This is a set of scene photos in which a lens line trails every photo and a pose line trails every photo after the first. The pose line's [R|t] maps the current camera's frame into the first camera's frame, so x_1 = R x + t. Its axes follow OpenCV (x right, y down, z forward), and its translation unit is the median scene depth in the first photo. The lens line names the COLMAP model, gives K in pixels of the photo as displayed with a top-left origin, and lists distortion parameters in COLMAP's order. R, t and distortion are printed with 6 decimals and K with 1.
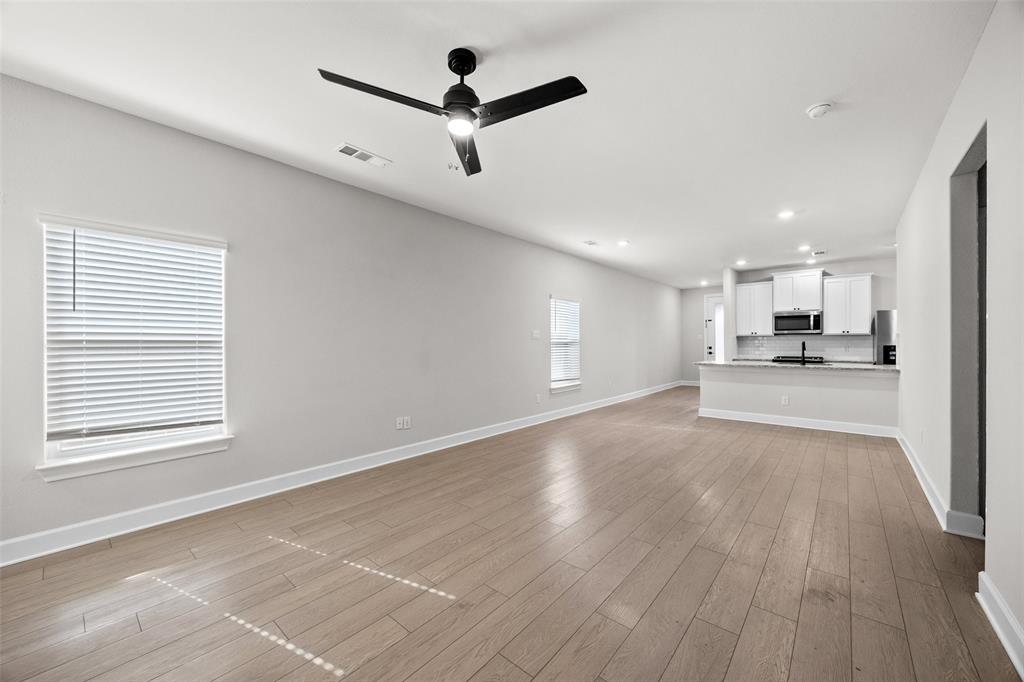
lens RADIAL K [[389.4, 0, 513.8], [0, 389.4, 342.1], [0, 0, 1]] dist [-0.000272, -0.000279]
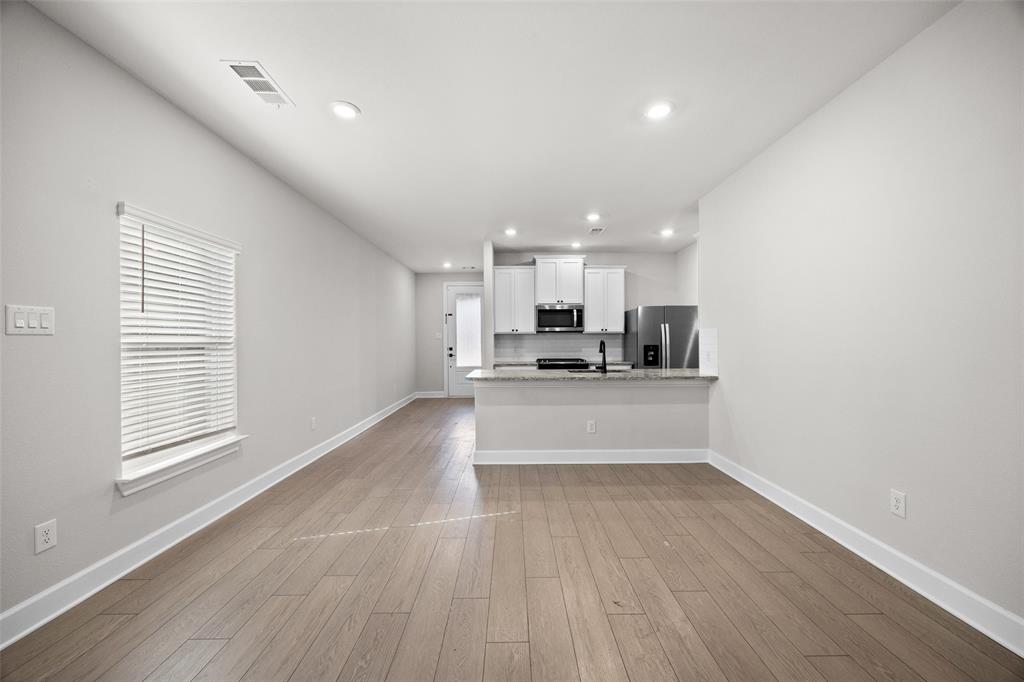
lens RADIAL K [[391.8, 0, 513.8], [0, 391.8, 343.3], [0, 0, 1]] dist [-0.000816, 0.000069]
pose [[0.758721, -0.004762, 0.651399, 0.113393], [0.001535, 0.999984, 0.005523, -0.001310], [-0.651414, -0.003190, 0.758715, 0.445225]]
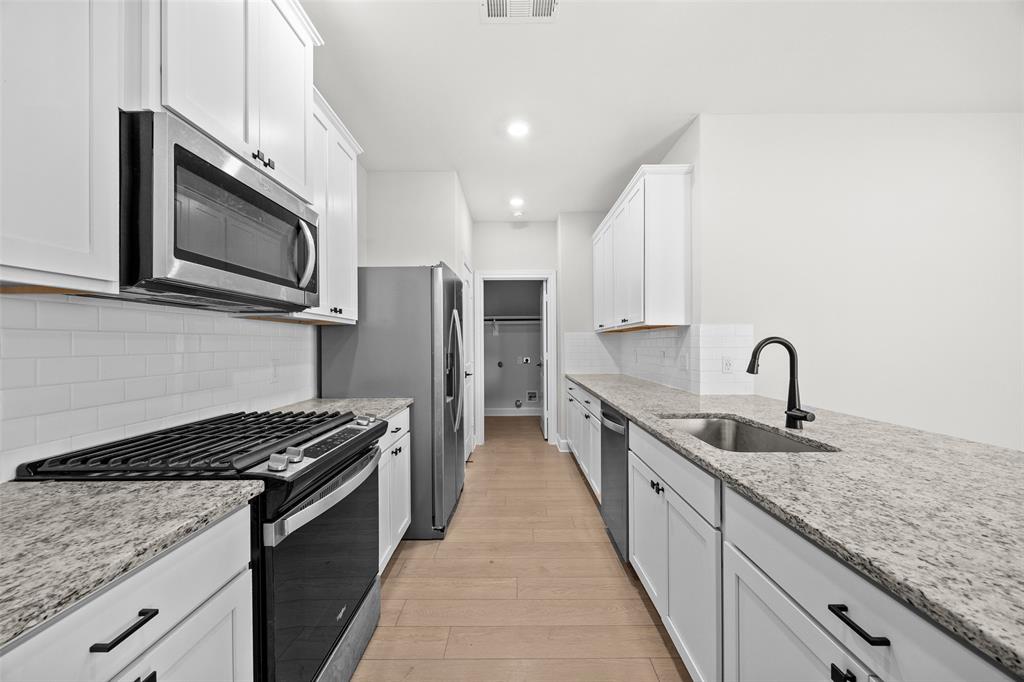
lens RADIAL K [[389.4, 0, 513.8], [0, 389.4, 342.1], [0, 0, 1]] dist [-0.000272, -0.000279]
pose [[-0.648103, 0.010278, 0.761483, 0.534897], [0.006600, 0.999947, -0.007879, 0.000608], [-0.761524, -0.000081, -0.648136, 1.060359]]
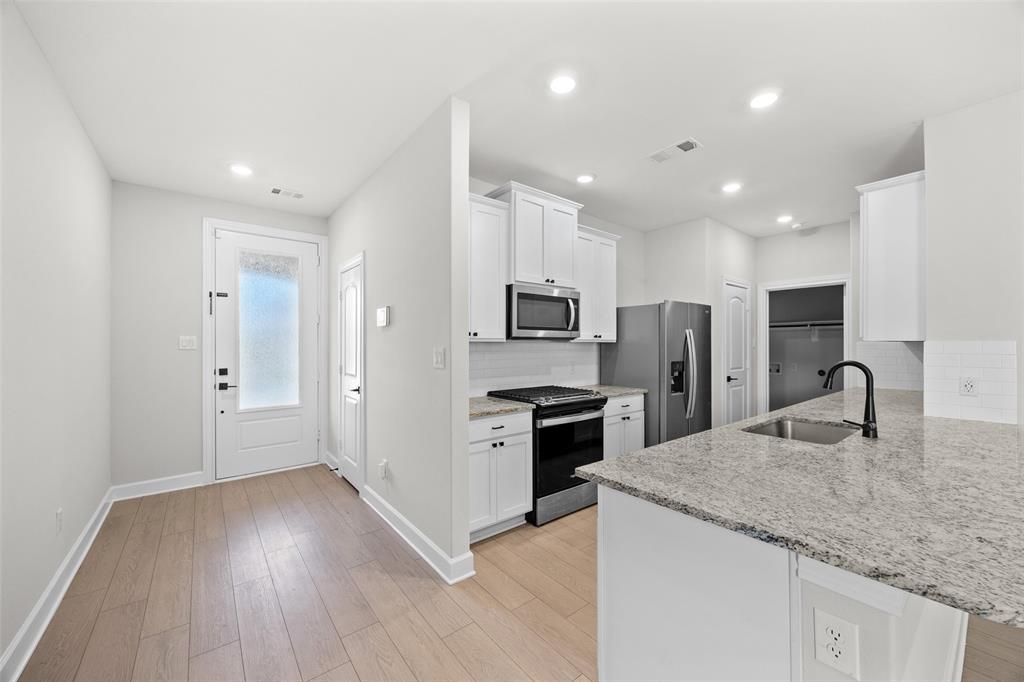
lens RADIAL K [[391.8, 0, 513.8], [0, 391.8, 343.3], [0, 0, 1]] dist [-0.000816, 0.000069]
pose [[0.188798, 0.005443, 0.982001, 0.298181], [-0.000432, 0.999985, -0.005460, -0.013588], [-0.982016, 0.000607, 0.188797, 0.986172]]
